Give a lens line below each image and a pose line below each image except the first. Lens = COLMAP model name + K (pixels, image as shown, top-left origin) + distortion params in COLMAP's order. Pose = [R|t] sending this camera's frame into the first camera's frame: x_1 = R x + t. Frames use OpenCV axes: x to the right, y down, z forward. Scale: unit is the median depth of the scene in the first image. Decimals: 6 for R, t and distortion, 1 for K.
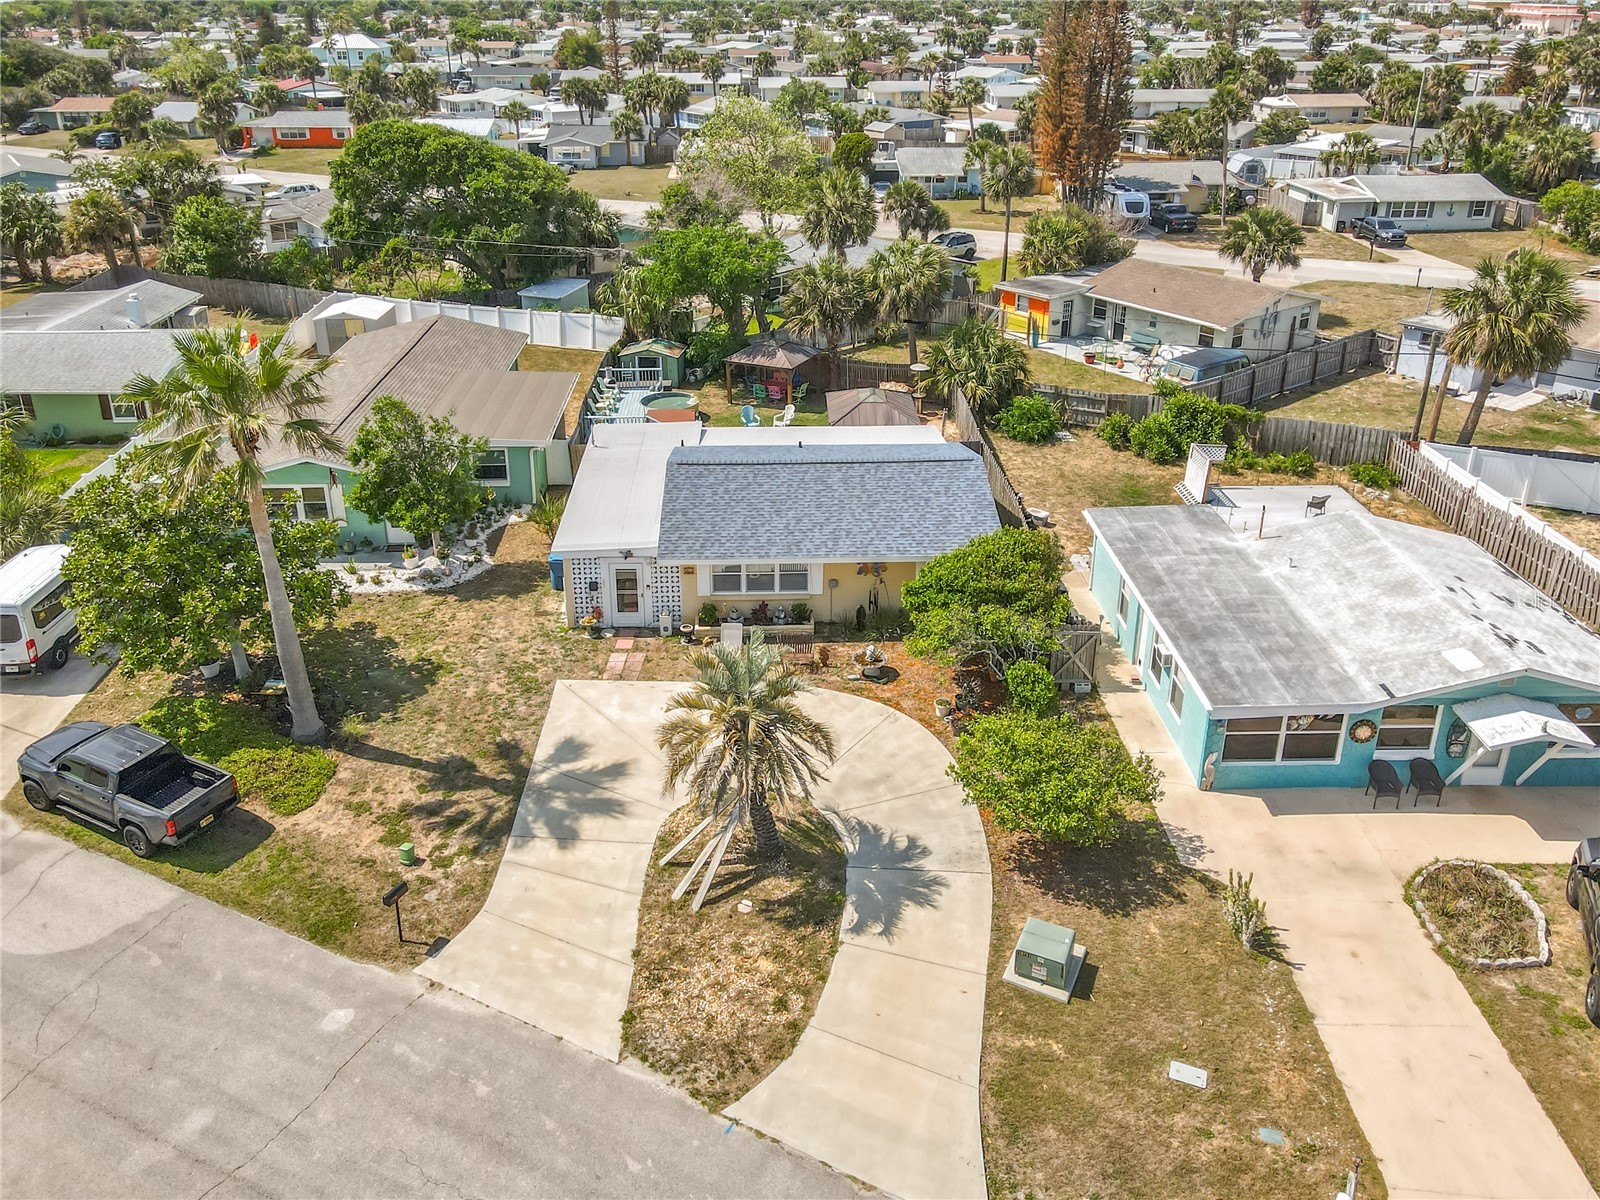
lens RADIAL K [[1168.8, 0, 800.0], [0, 1168.8, 600.0], [0, 0, 1]] dist [0.002332, 0.010166]
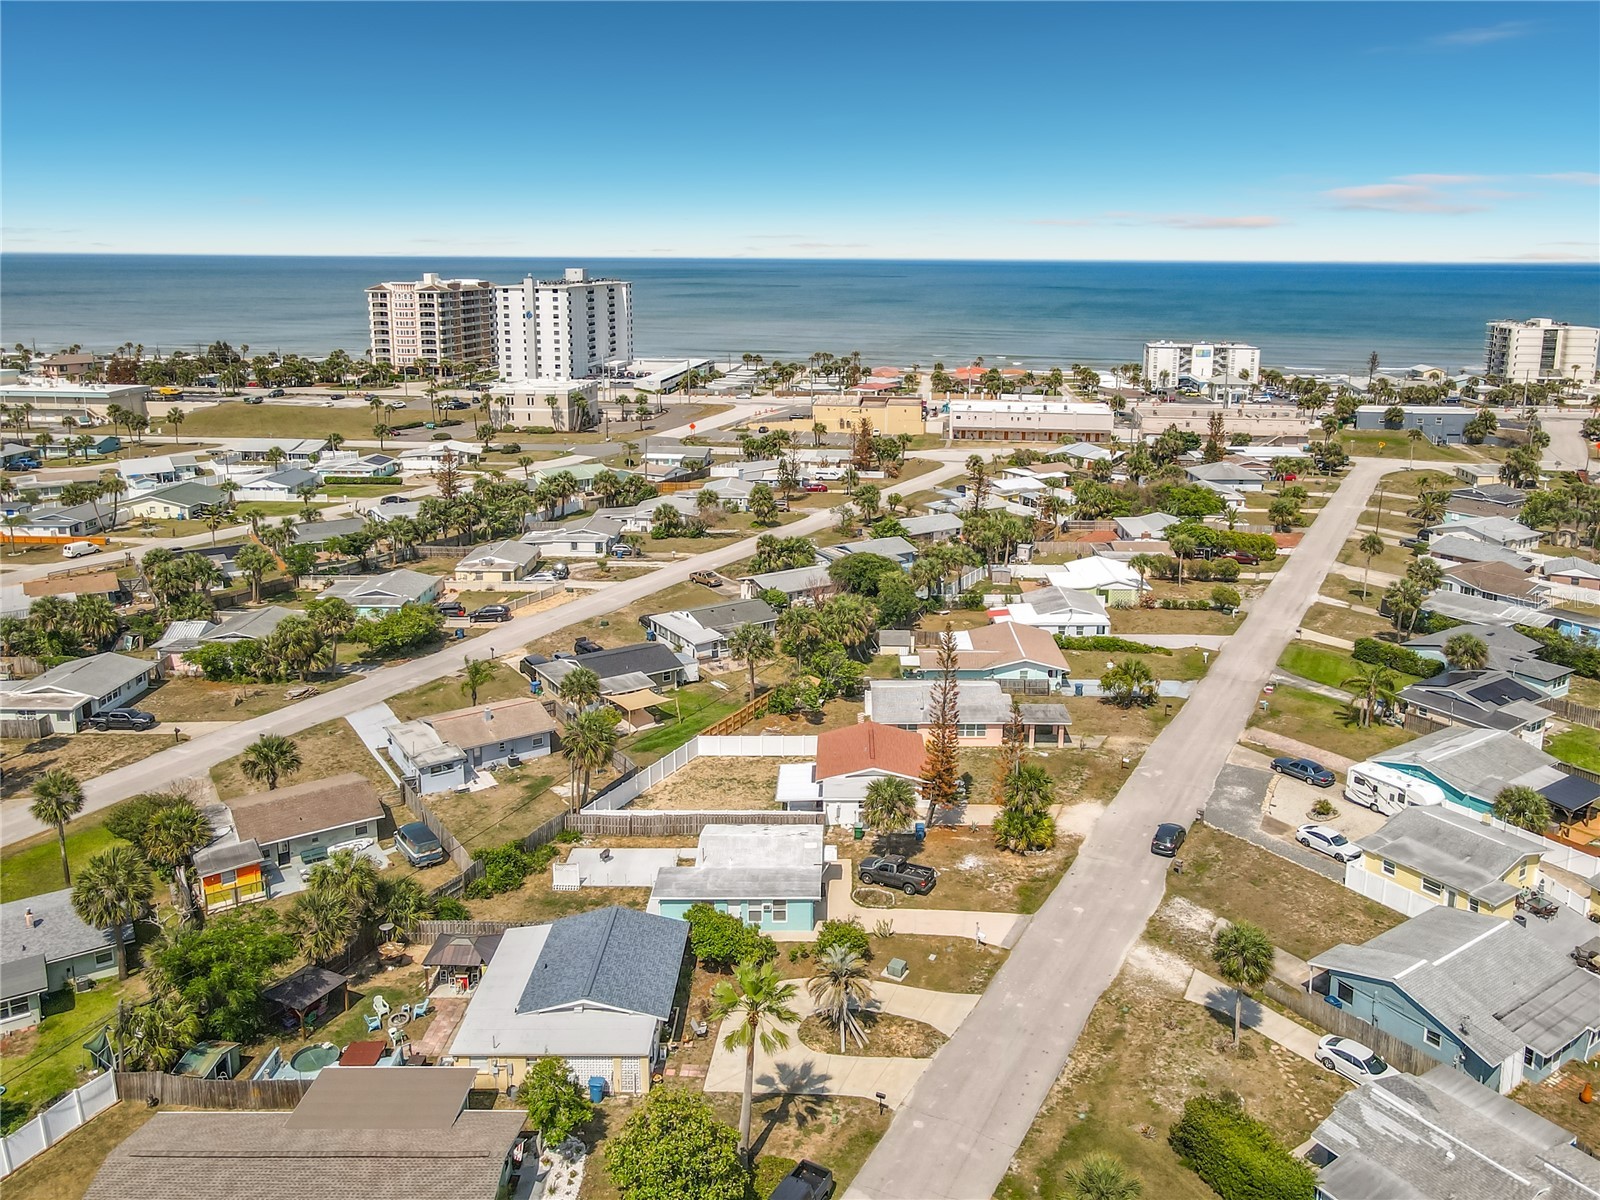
lens RADIAL K [[1168.8, 0, 800.0], [0, 1168.8, 600.0], [0, 0, 1]] dist [0.002332, 0.010166]
pose [[0.072666, -0.293101, 0.953316, -2.206970], [0.475640, 0.850329, 0.225182, -1.211004], [-0.876633, 0.437072, 0.201200, 0.087279]]
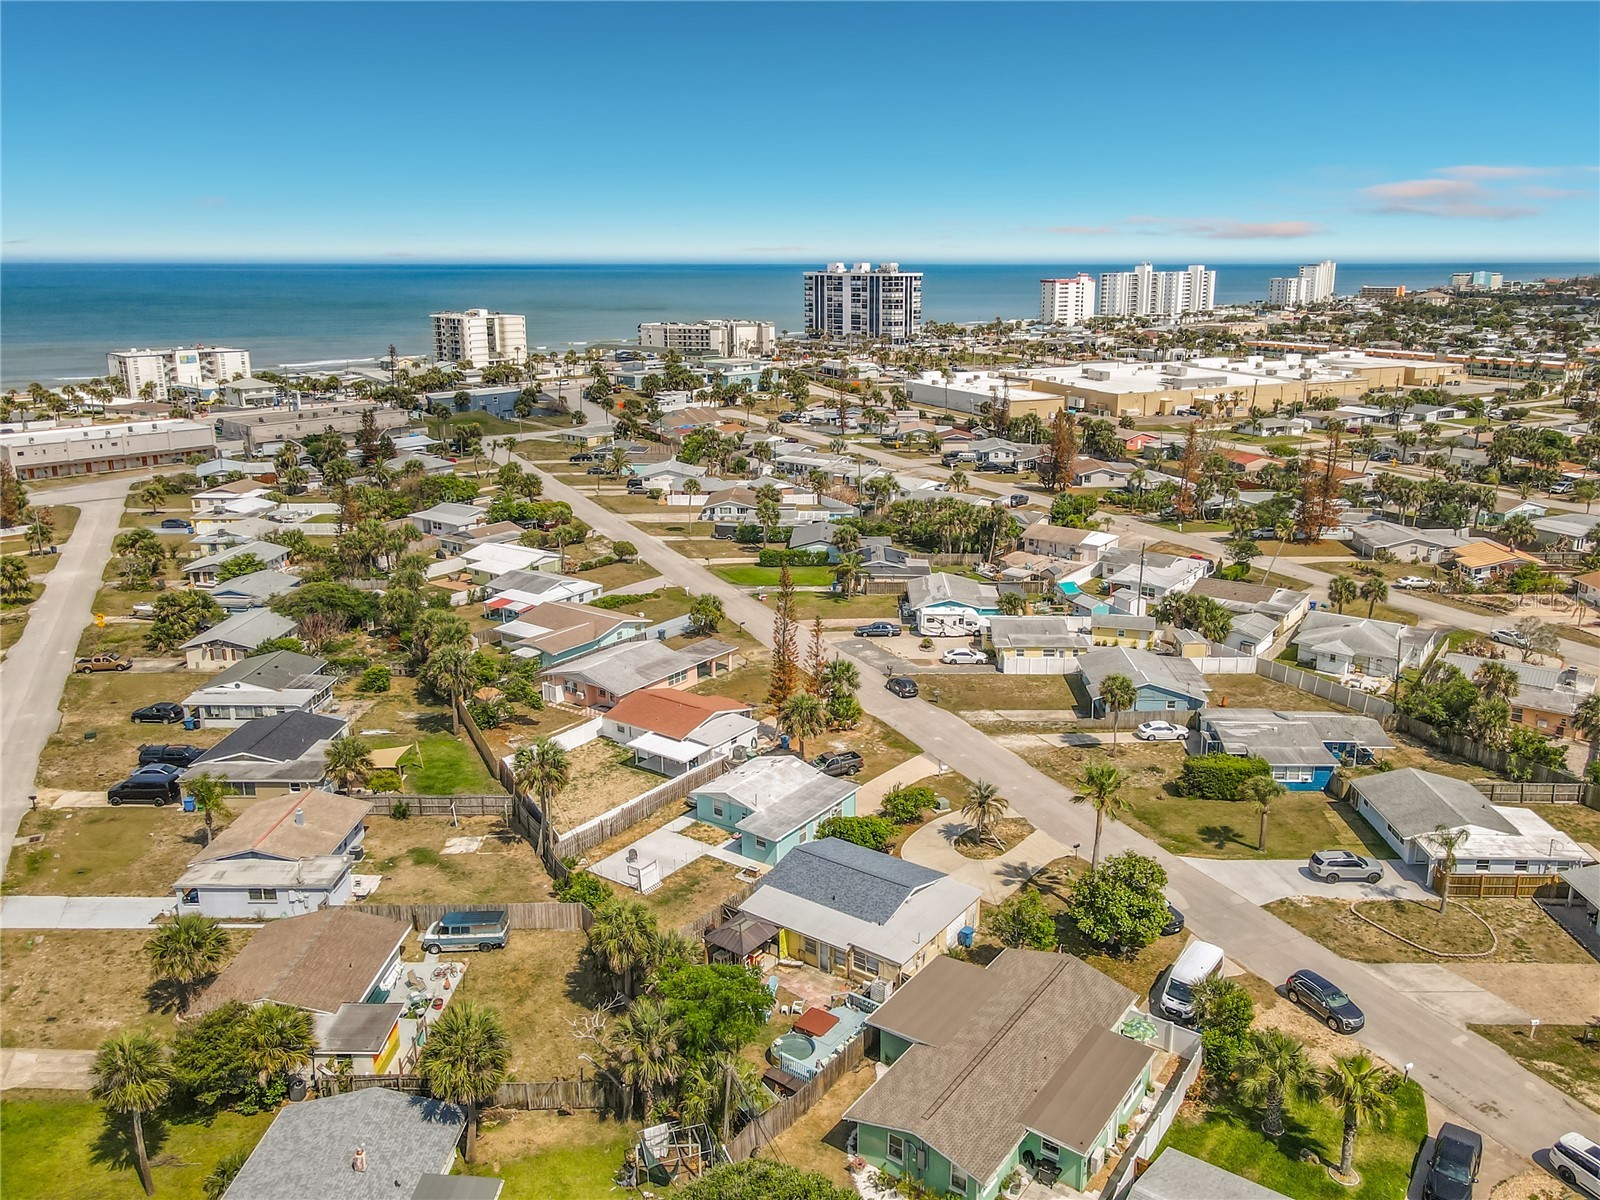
lens RADIAL K [[1243.4, 0, 800.0], [0, 1243.4, 600.0], [0, 0, 1]] dist [-0.001589, -0.002857]
pose [[-0.777945, -0.179865, 0.602038, -1.656503], [0.291943, 0.744978, 0.599814, -2.610757], [-0.556391, 0.642383, -0.527042, 2.661597]]
